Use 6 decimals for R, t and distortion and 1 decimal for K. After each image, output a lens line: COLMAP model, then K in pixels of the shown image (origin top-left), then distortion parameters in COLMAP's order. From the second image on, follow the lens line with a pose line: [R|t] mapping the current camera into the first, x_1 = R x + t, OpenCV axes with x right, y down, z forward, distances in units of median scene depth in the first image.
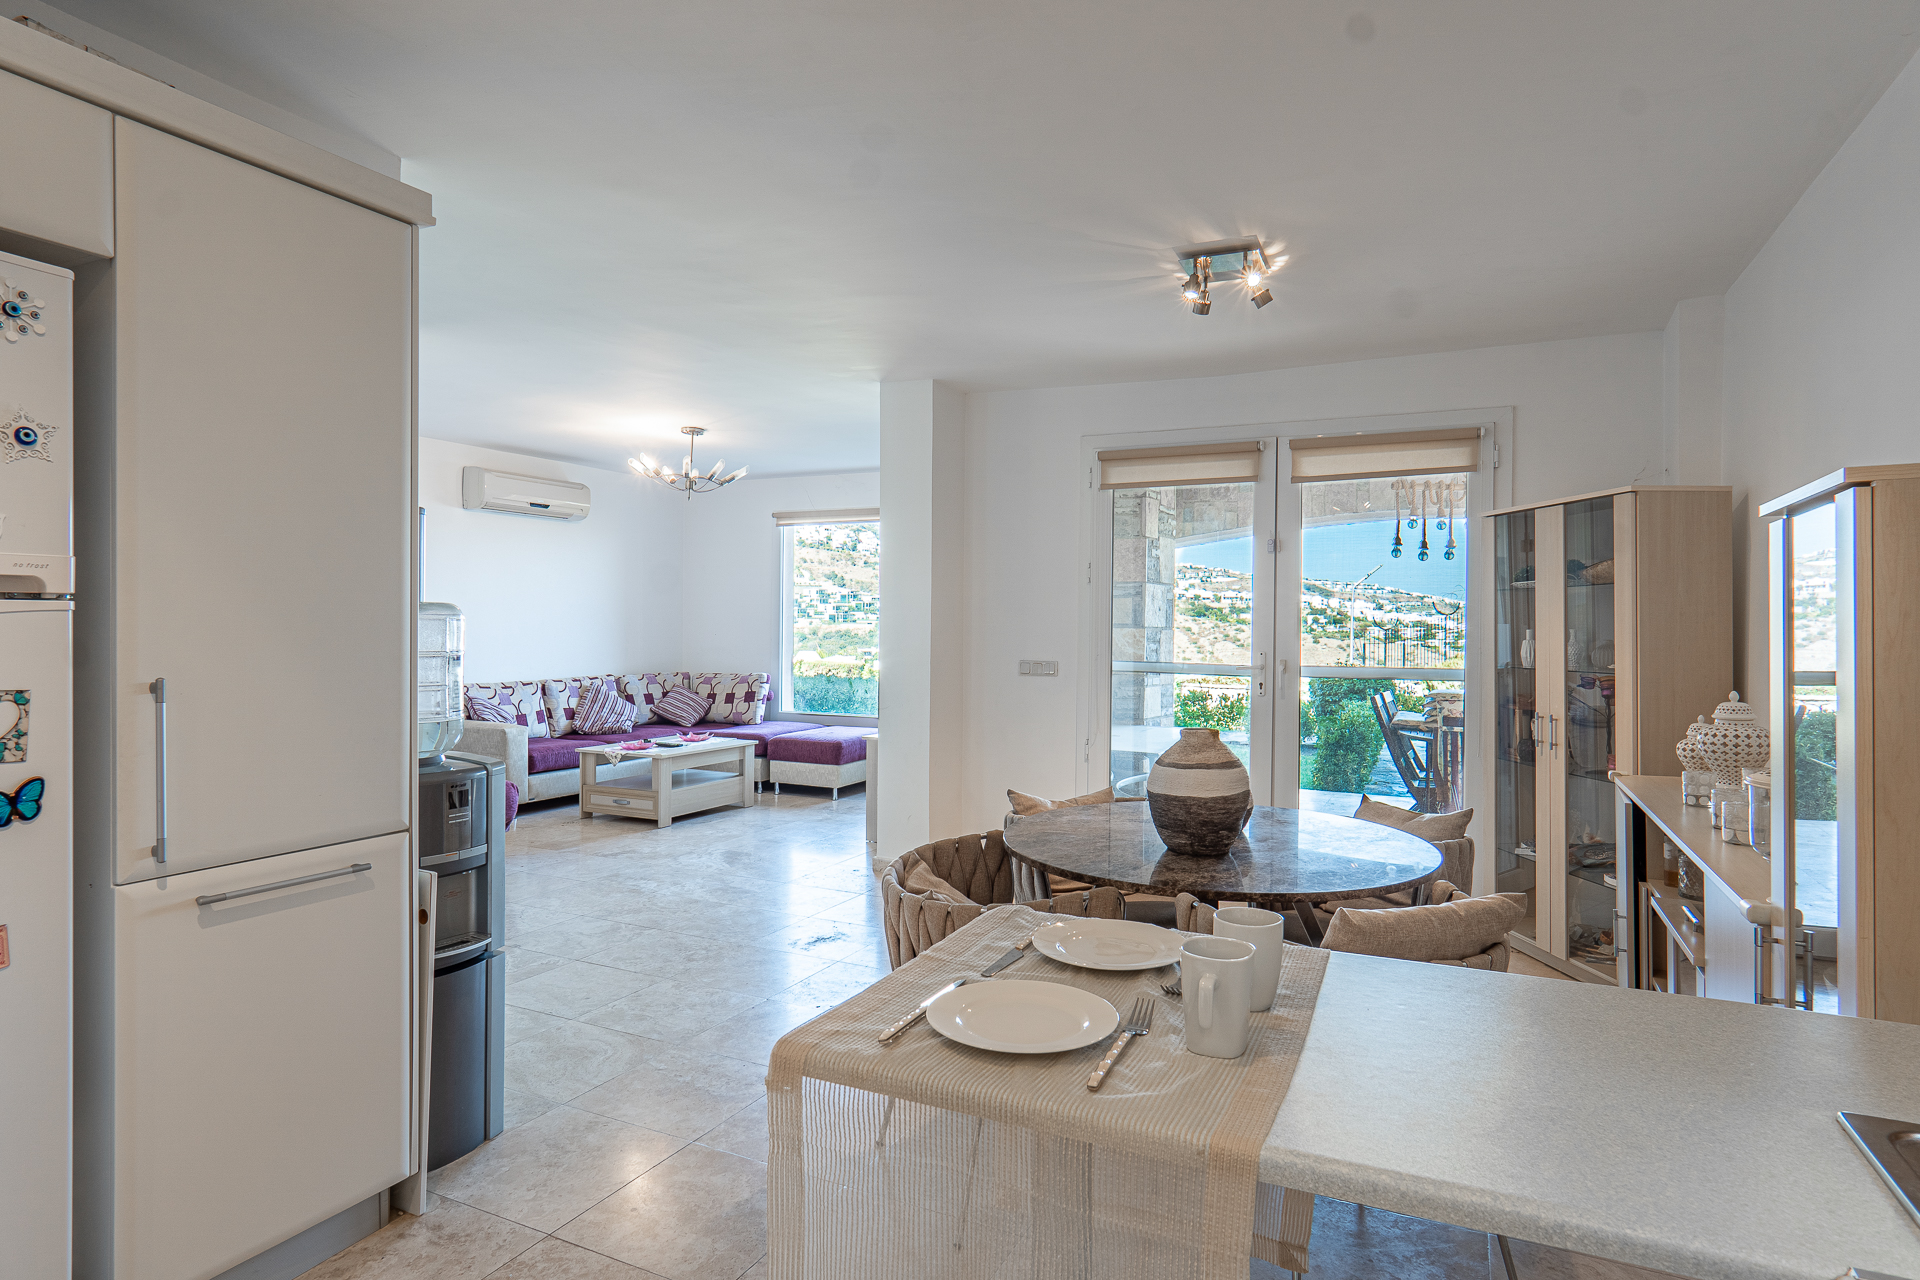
lens RADIAL K [[1021.9, 0, 963.6], [0, 1021.9, 633.2], [0, 0, 1]] dist [0.000365, 0.000085]
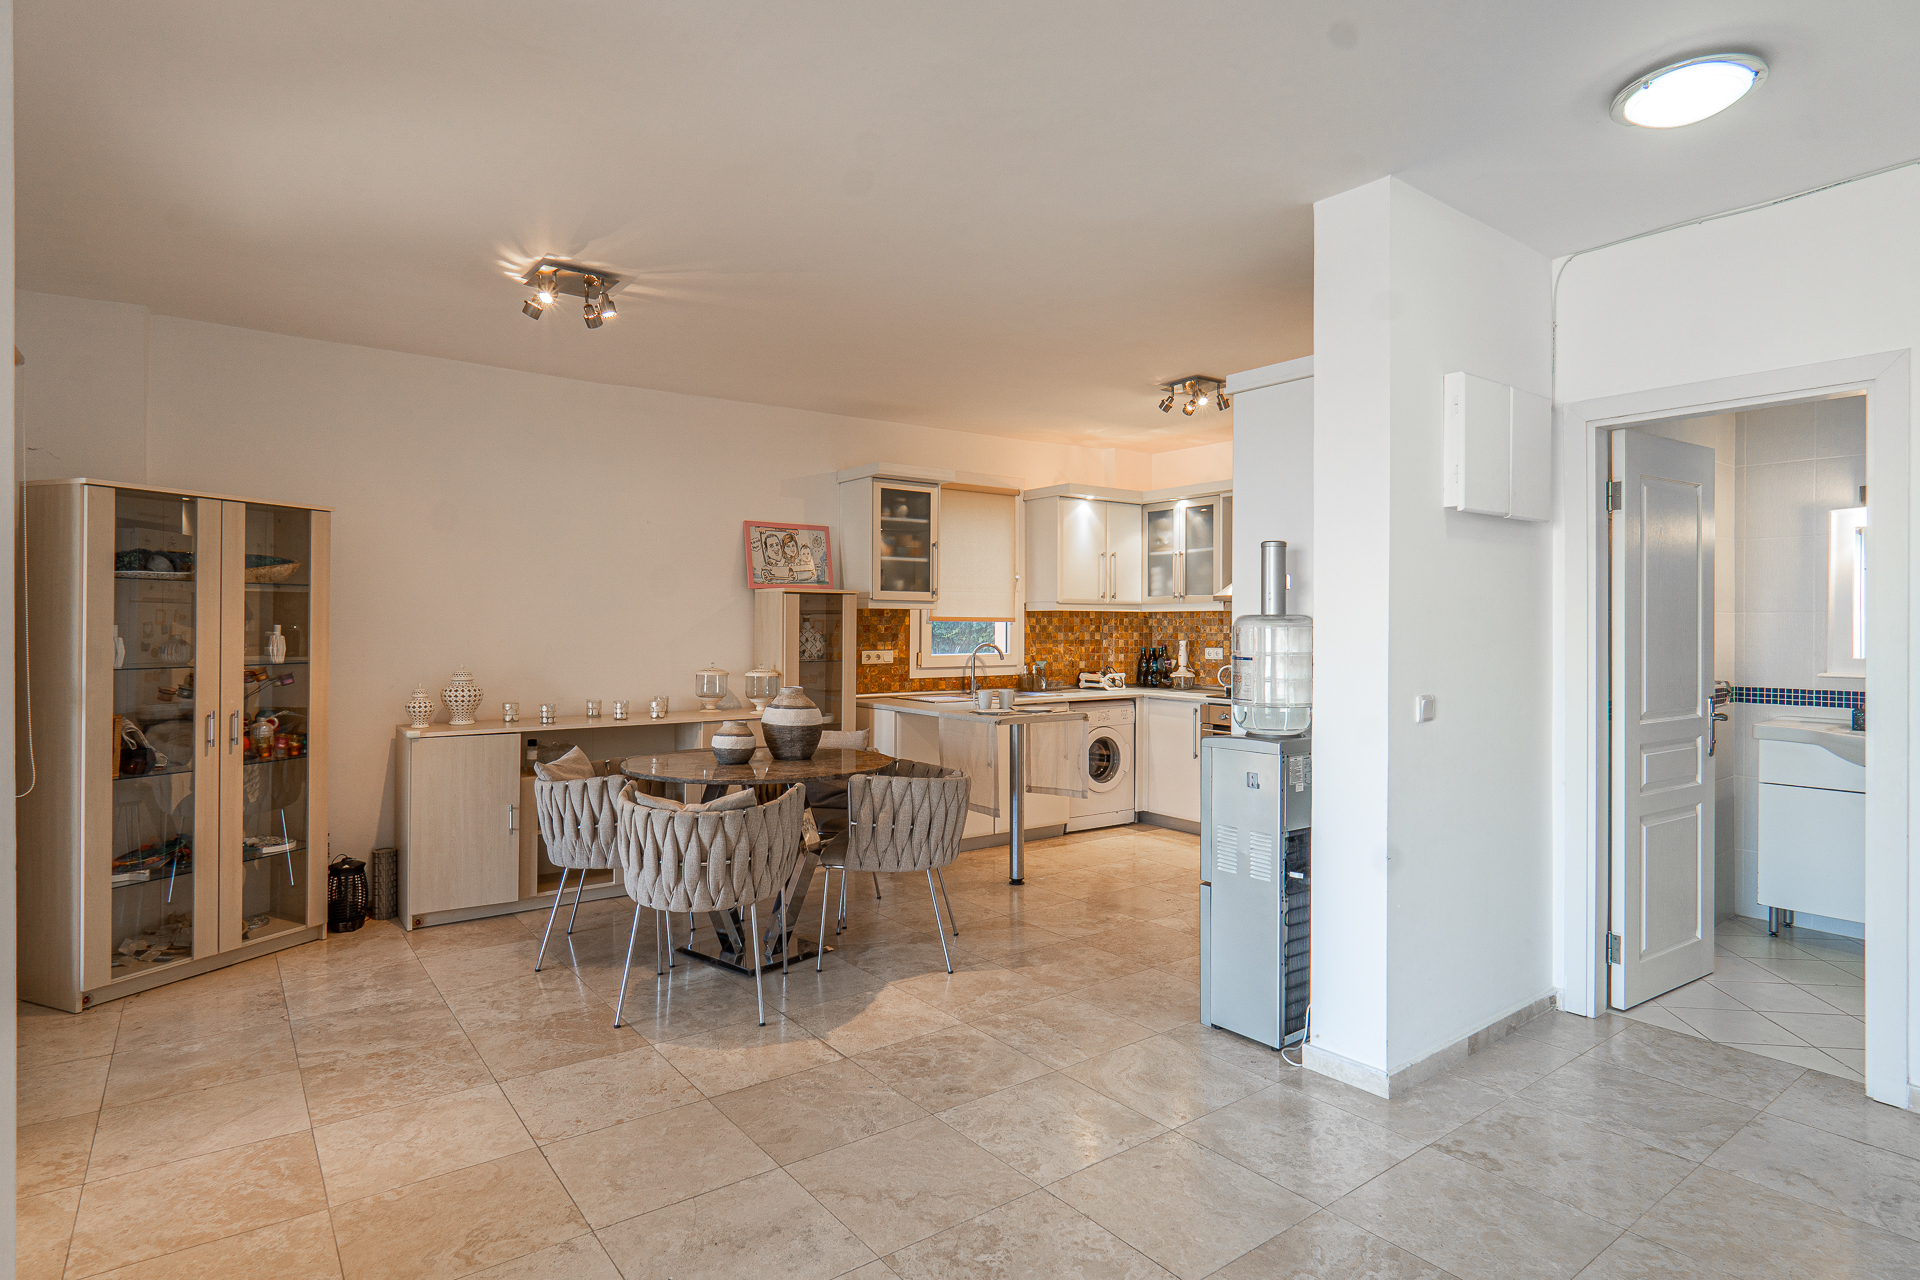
lens RADIAL K [[1021.9, 0, 963.3], [0, 1021.9, 634.0], [0, 0, 1]] dist [0.000365, 0.000085]
pose [[-0.890046, -0.014219, 0.455650, -0.597576], [-0.011930, 0.999898, 0.007900, -0.010473], [-0.455716, 0.001595, -0.890124, 1.786707]]
